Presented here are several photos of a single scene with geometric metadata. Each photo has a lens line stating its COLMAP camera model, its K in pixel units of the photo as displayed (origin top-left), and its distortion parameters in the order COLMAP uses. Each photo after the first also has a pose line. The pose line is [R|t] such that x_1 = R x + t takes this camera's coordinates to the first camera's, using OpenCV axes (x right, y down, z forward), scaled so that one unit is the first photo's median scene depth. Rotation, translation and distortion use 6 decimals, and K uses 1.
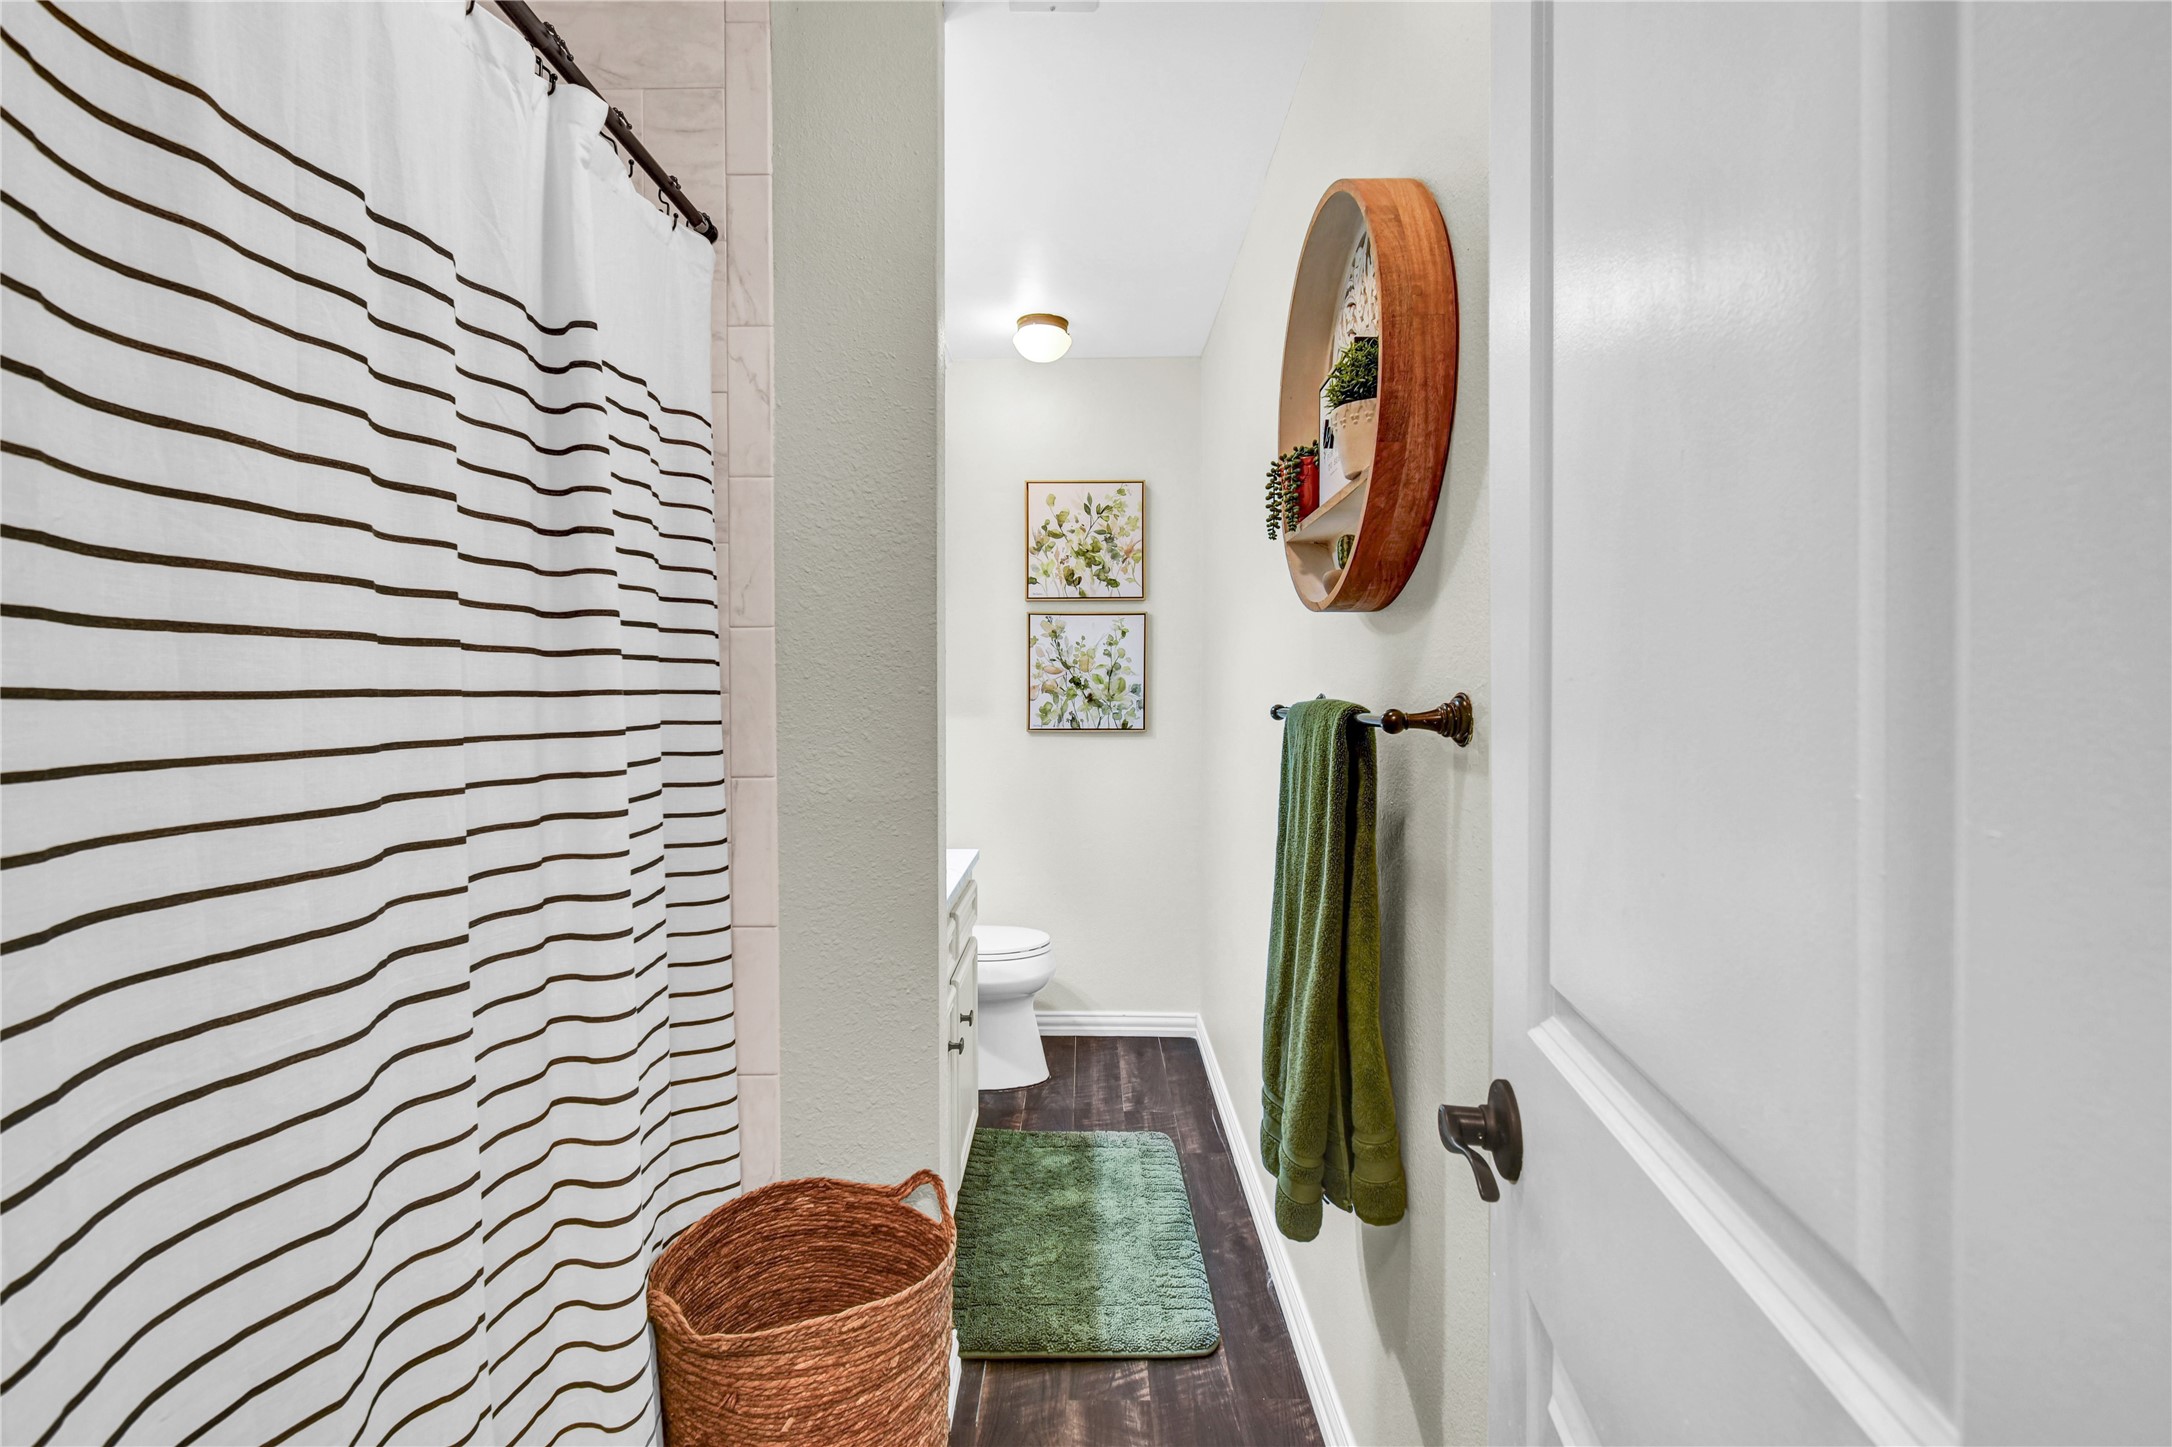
lens RADIAL K [[961.3, 0, 1099.1], [0, 961.3, 719.3], [0, 0, 1]] dist [-0.001753, -0.000957]
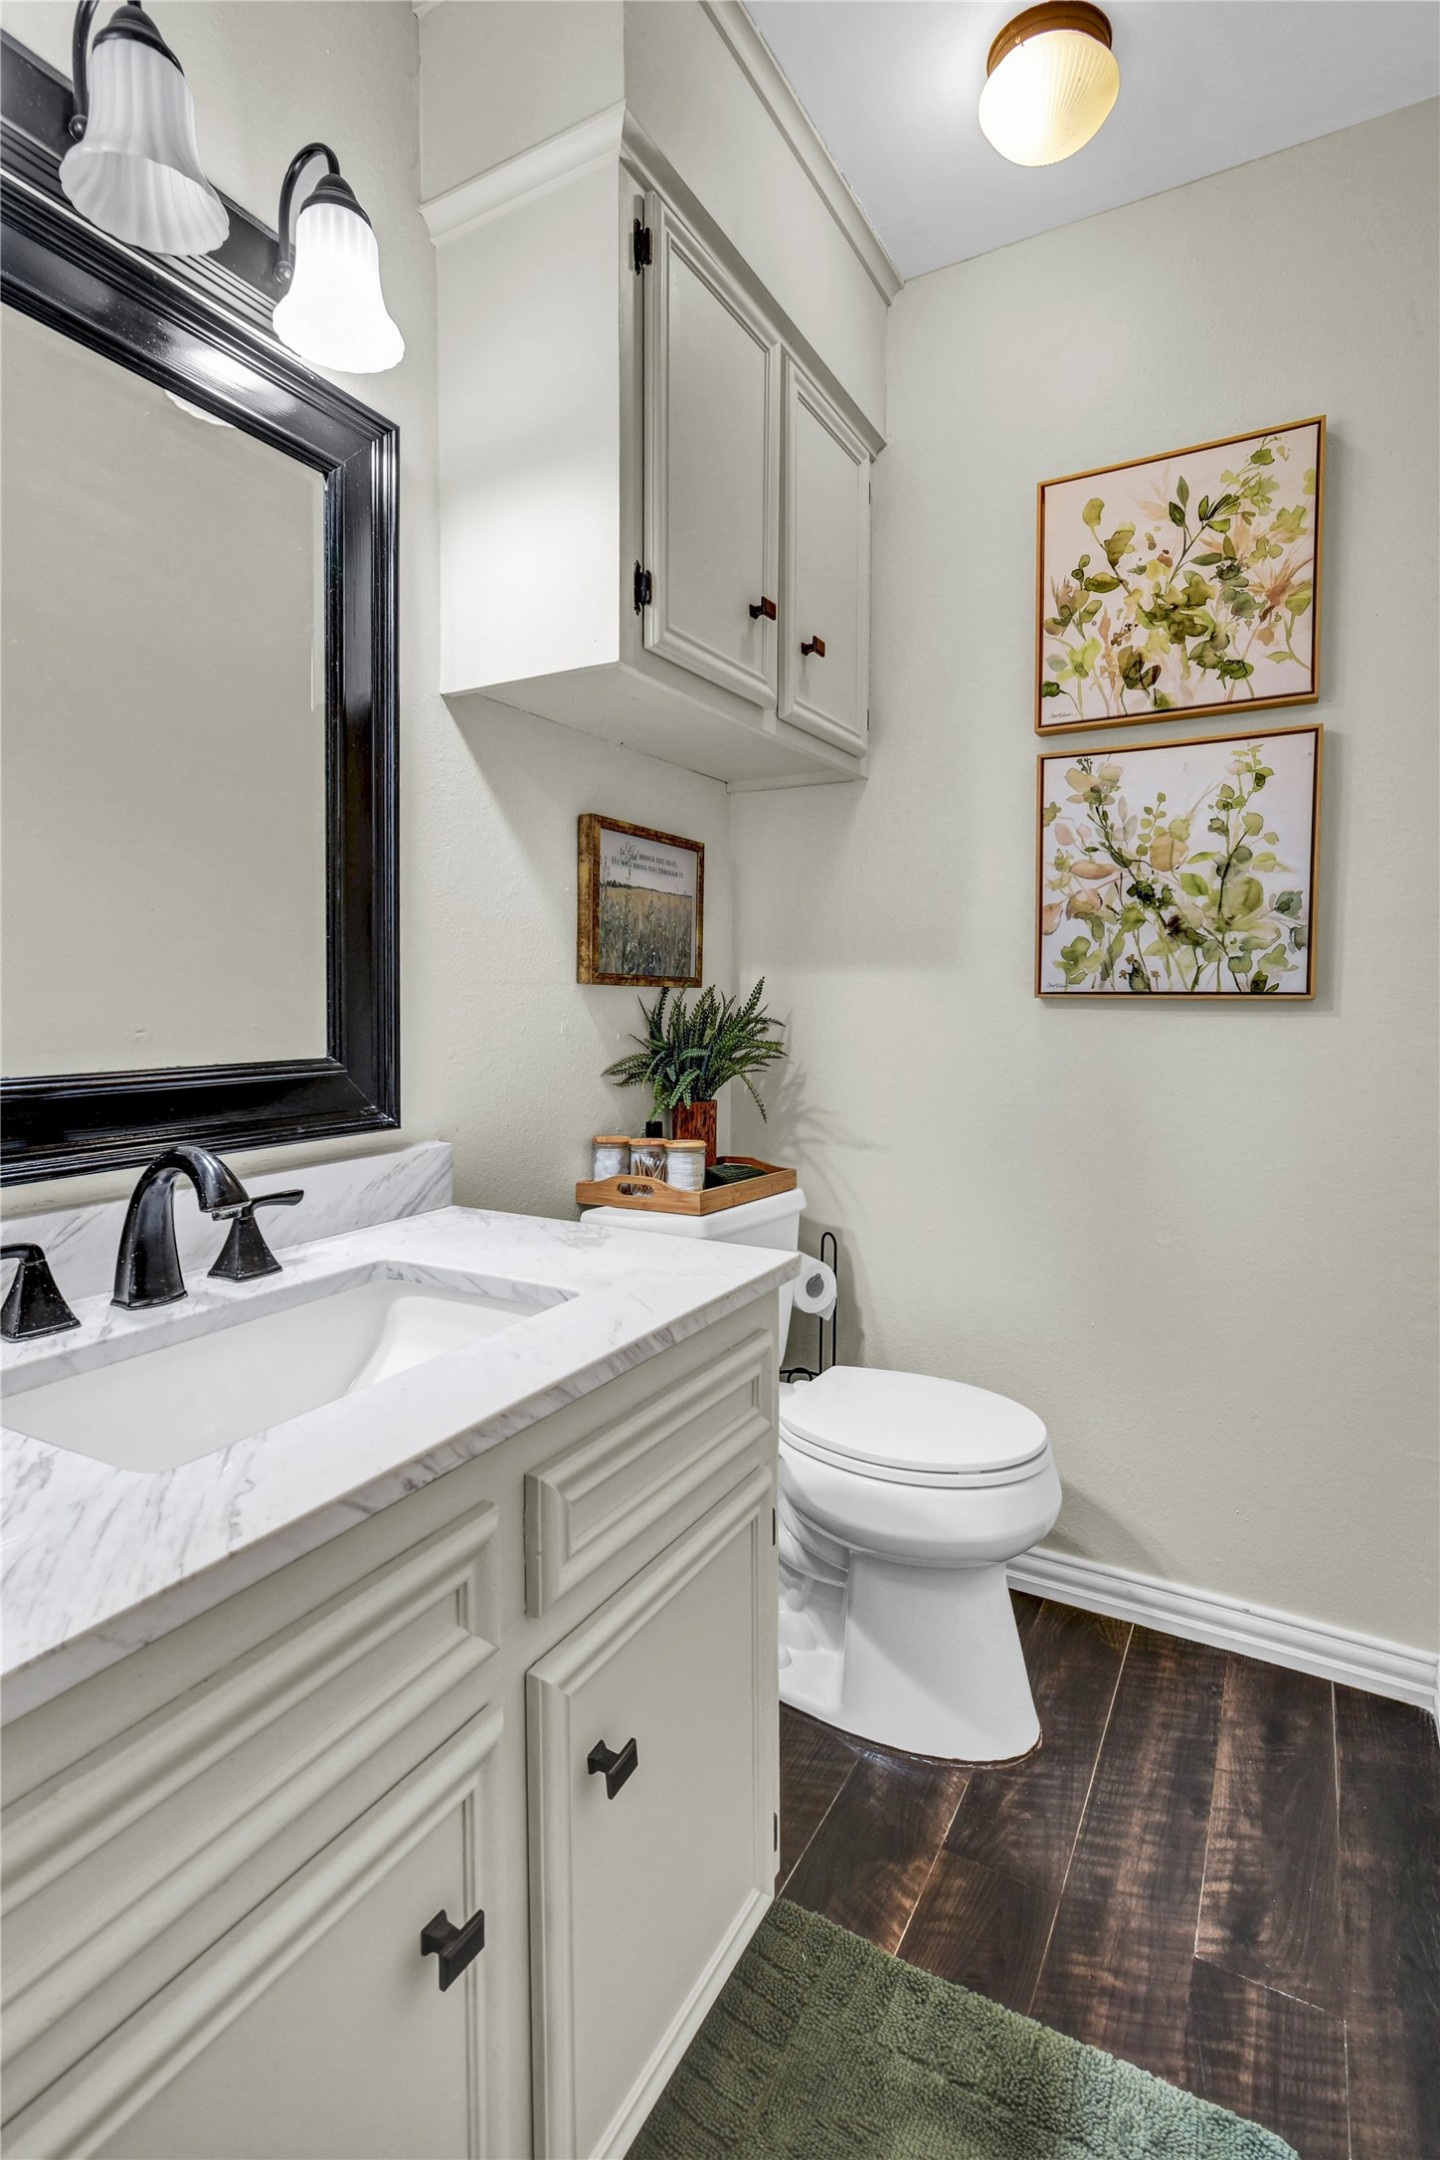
lens RADIAL K [[1025.2, 0, 719.8], [0, 1025.2, 1031.3], [0, 0, 1]] dist [0.009162, -0.000478]
pose [[0.860241, 0.021169, -0.509448, 0.055691], [-0.005399, 0.999460, 0.032414, 0.013949], [0.509859, -0.025134, 0.859891, 0.457708]]
